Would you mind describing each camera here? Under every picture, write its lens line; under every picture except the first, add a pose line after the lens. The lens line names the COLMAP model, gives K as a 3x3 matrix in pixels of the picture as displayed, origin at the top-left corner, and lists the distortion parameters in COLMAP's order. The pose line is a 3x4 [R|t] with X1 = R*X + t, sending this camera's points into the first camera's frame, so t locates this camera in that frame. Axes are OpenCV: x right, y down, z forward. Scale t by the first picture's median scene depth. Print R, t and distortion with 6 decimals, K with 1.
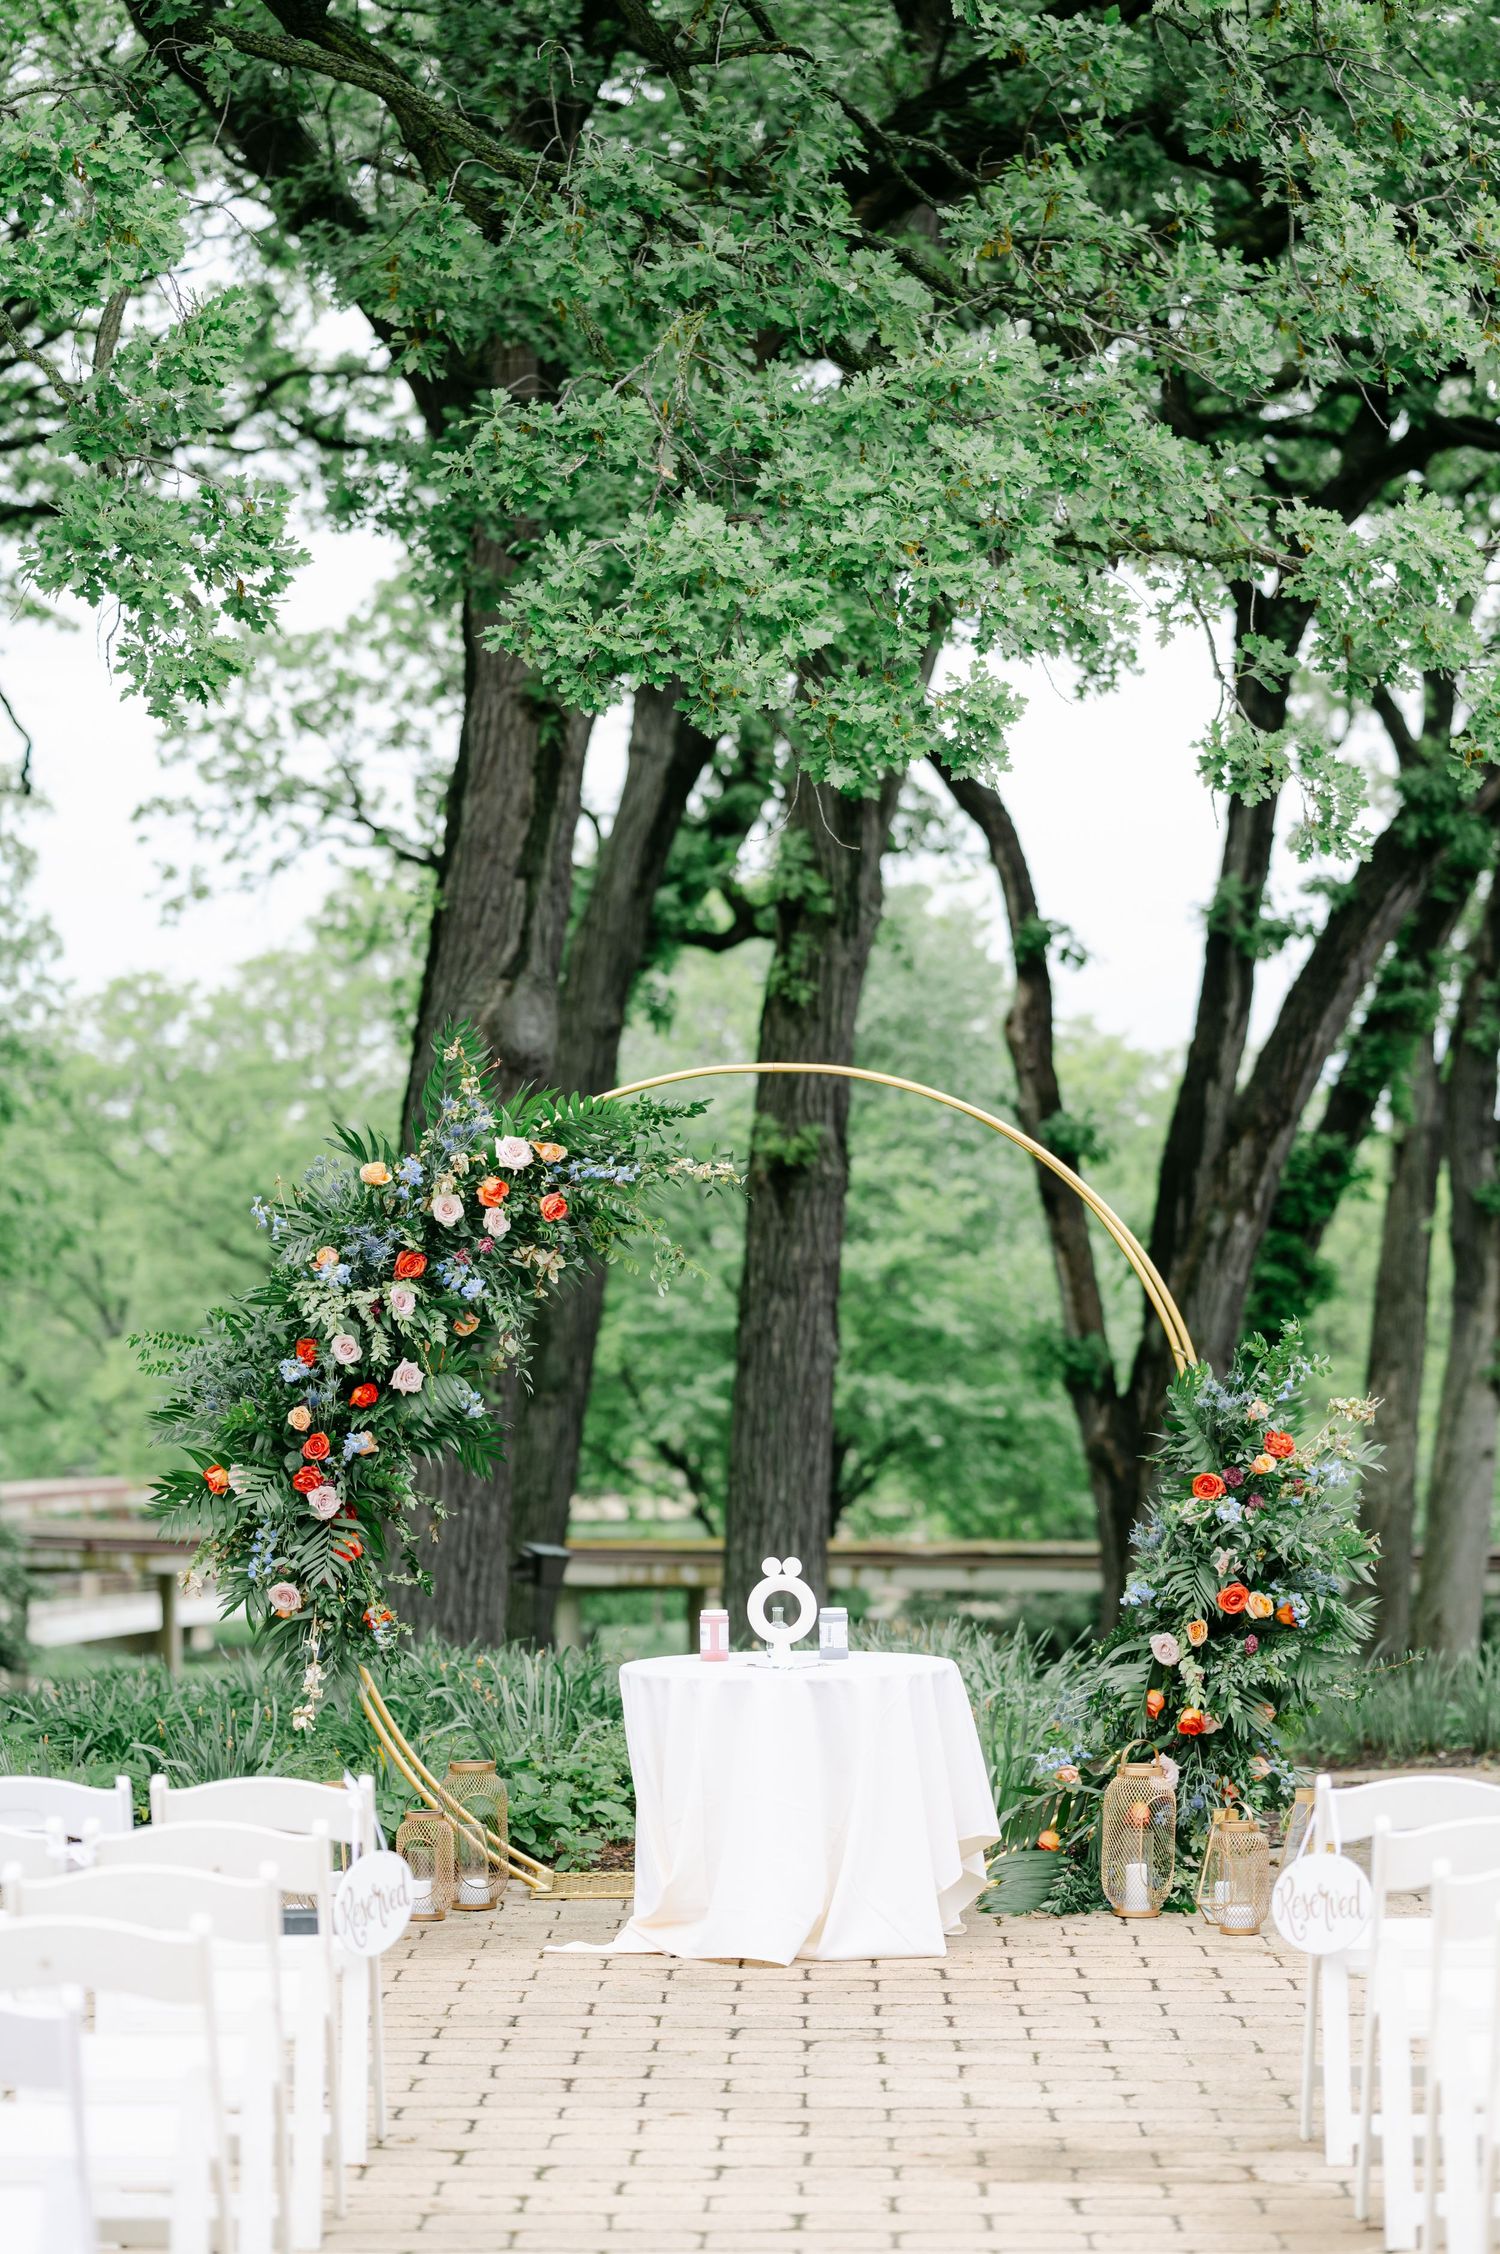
lens RADIAL K [[5591.5, 0, 726.4], [0, 5591.5, 1118.5], [0, 0, 1]] dist [-0.009109, 0.649442]
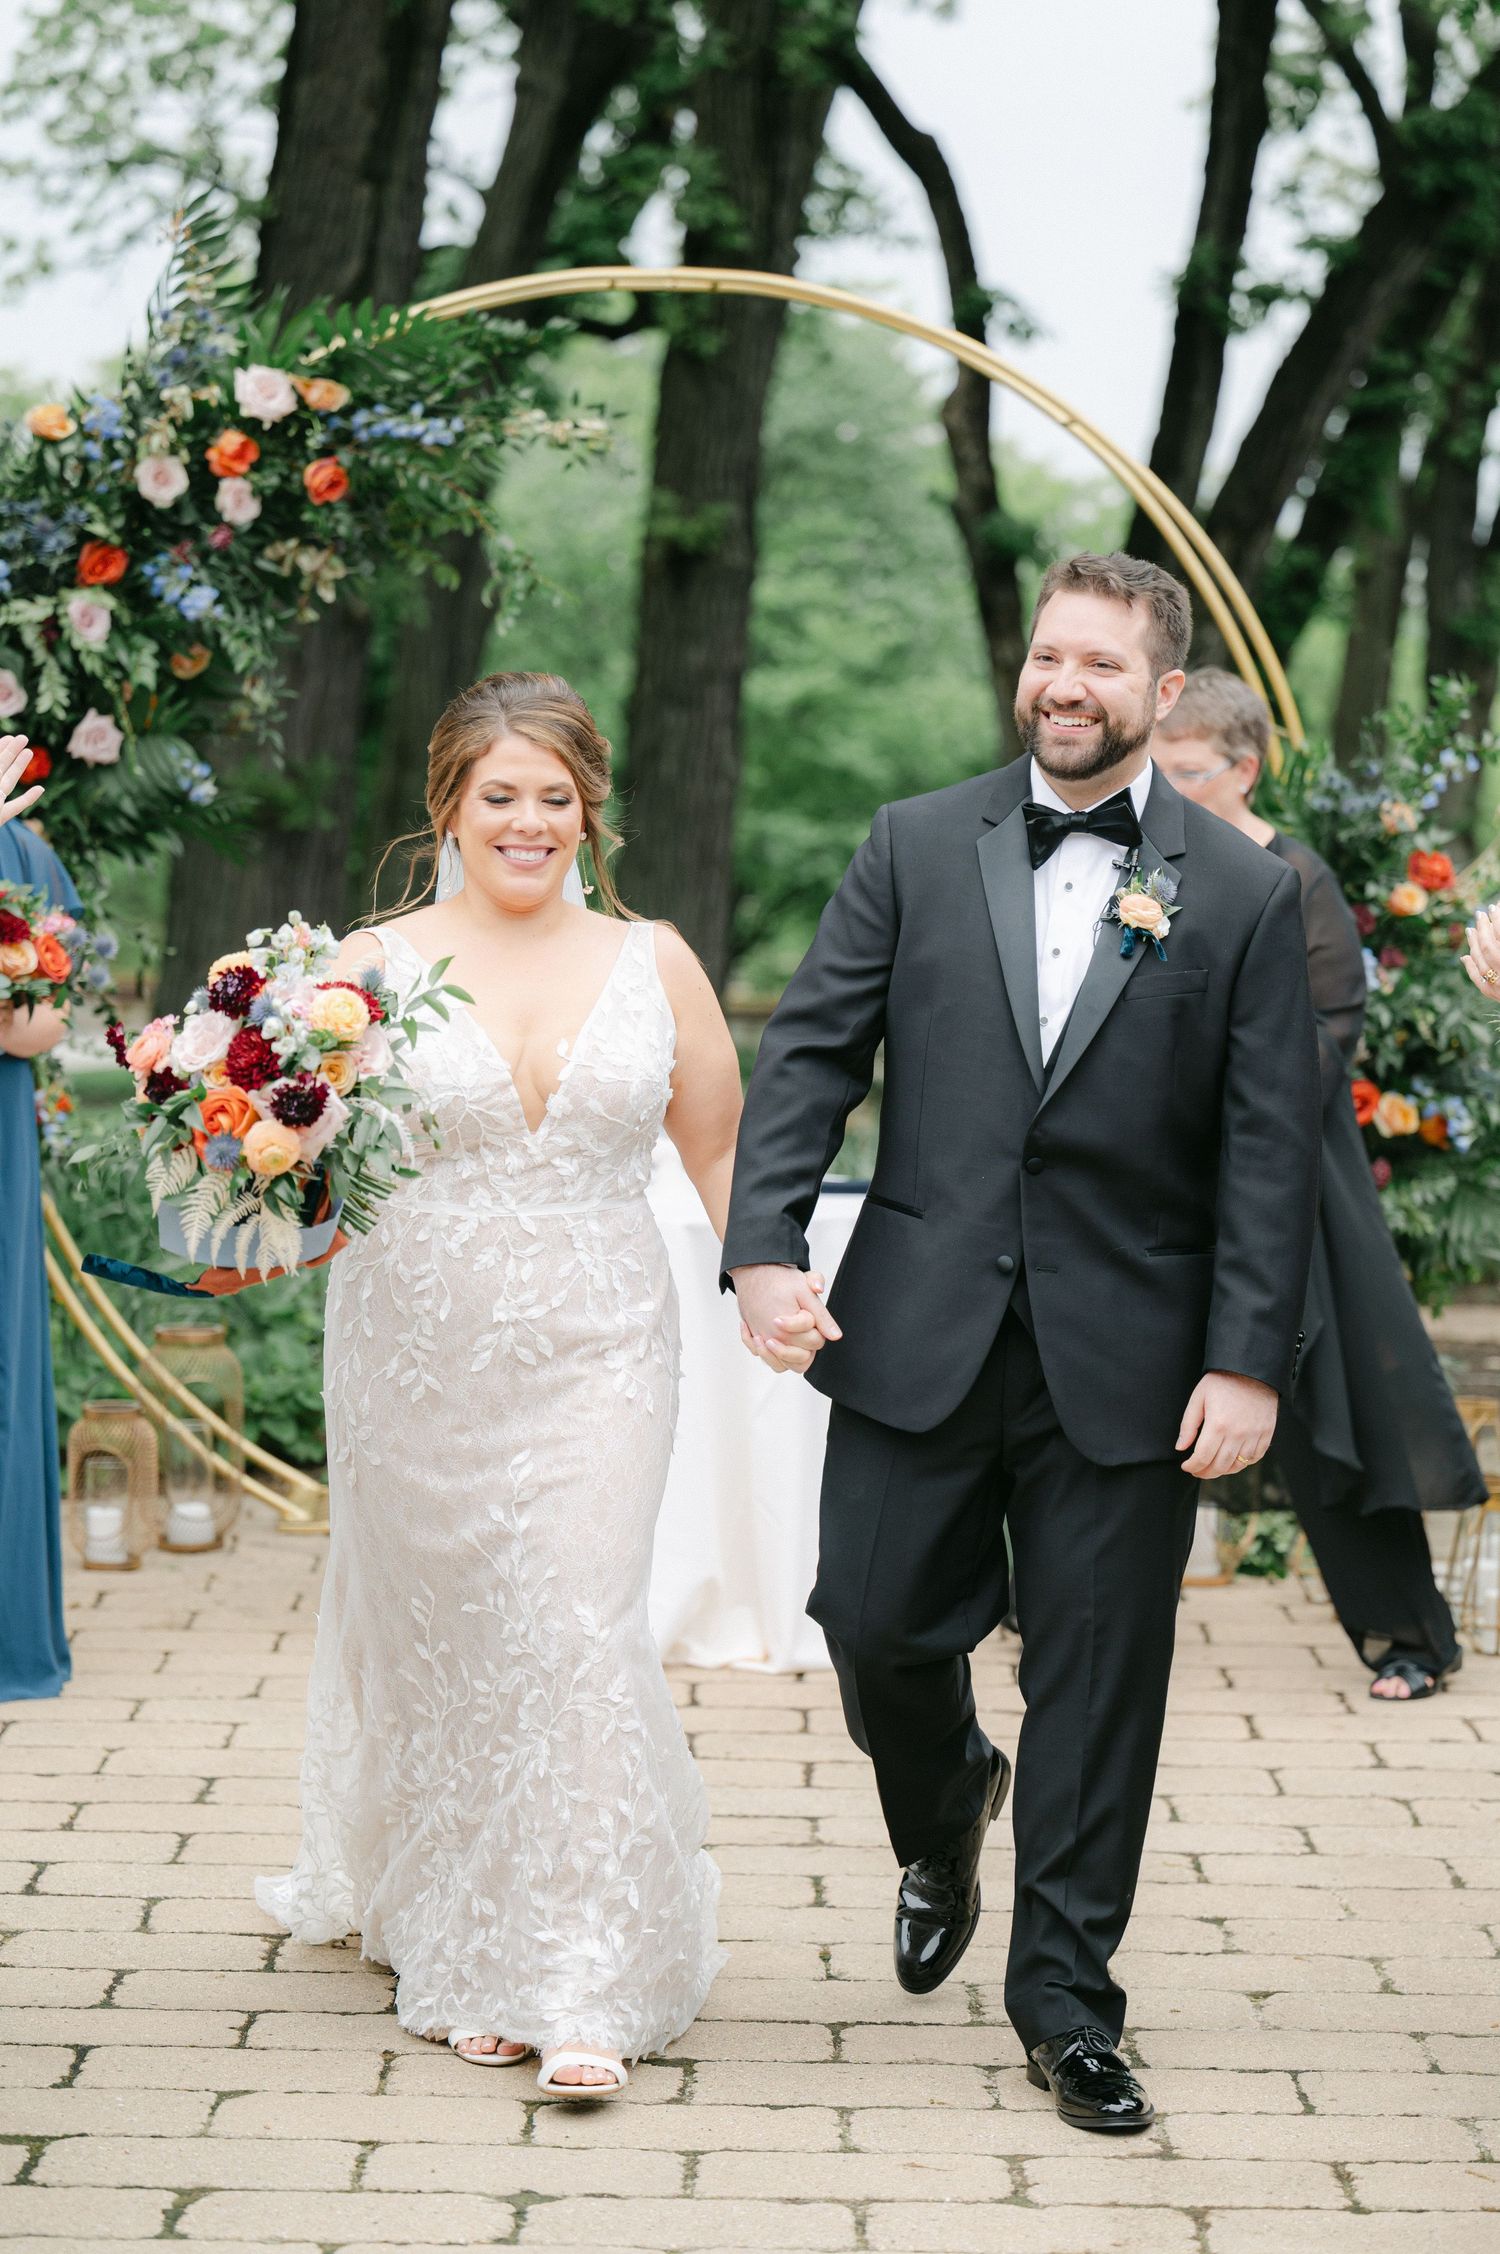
lens RADIAL K [[4397.2, 0, 688.9], [0, 4397.2, 1128.4], [0, 0, 1]] dist [0.048761, 0.038876]
pose [[0.999709, 0.019743, 0.013848, 0.005426], [-0.021112, 0.994042, 0.106929, 0.034941], [-0.011654, -0.107190, 0.994170, 0.484027]]
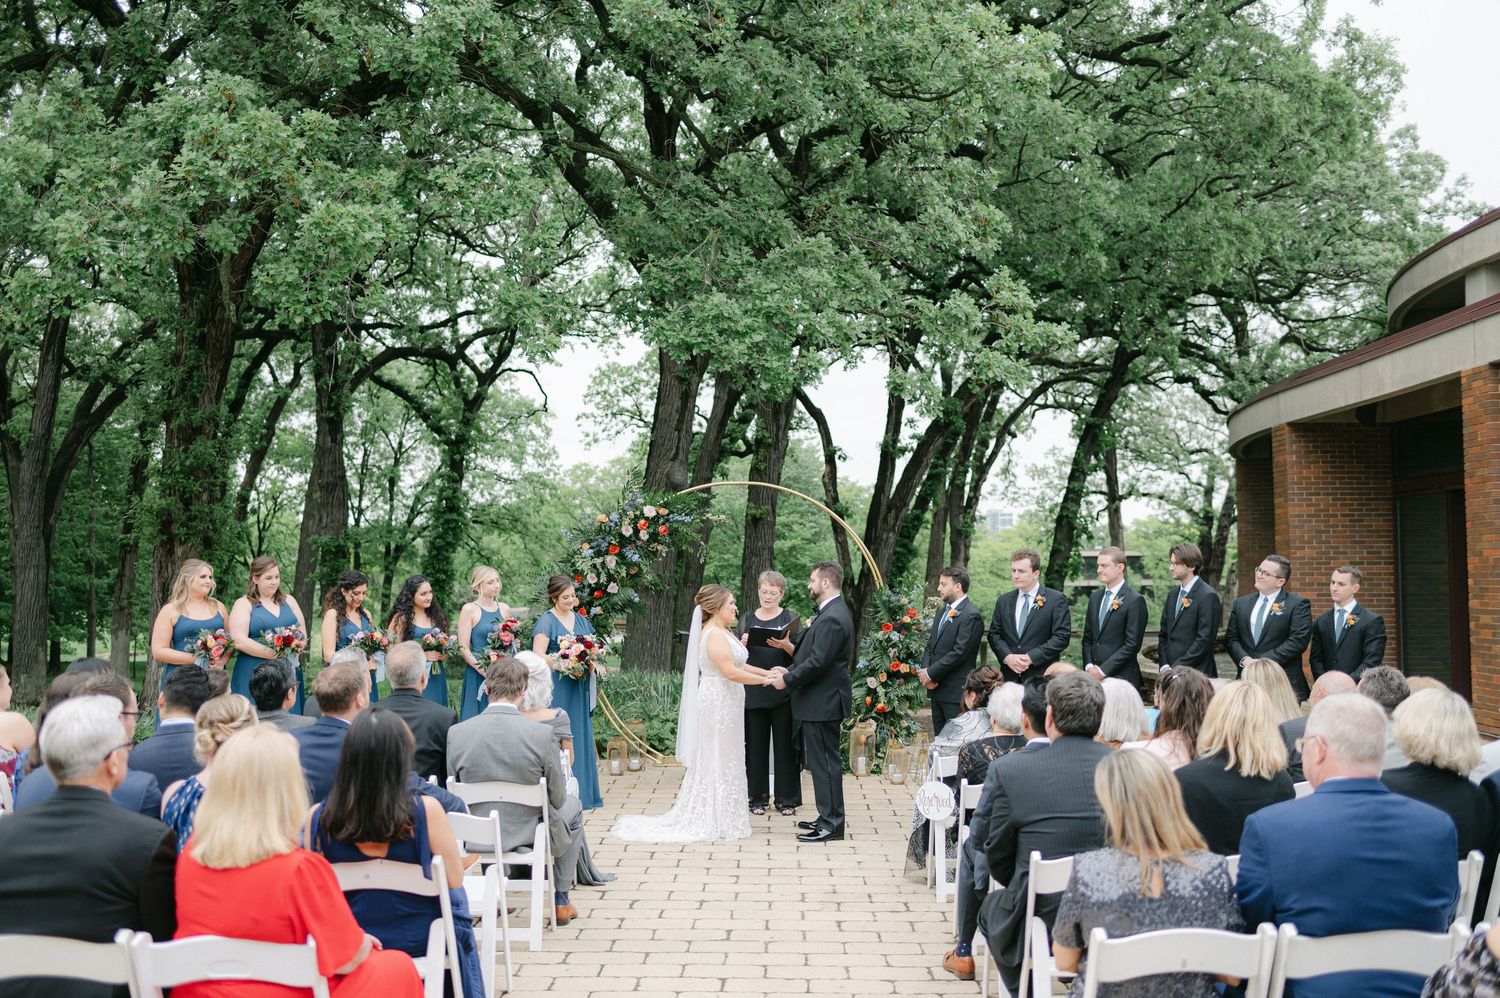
lens RADIAL K [[1285.4, 0, 751.1], [0, 1285.4, 545.2], [0, 0, 1]] dist [0.078085, 0.000868]
pose [[0.999940, 0.005963, -0.009224, 0.021054], [-0.005702, 0.999587, 0.028155, 0.004533], [0.009388, -0.028101, 0.999561, 0.327934]]
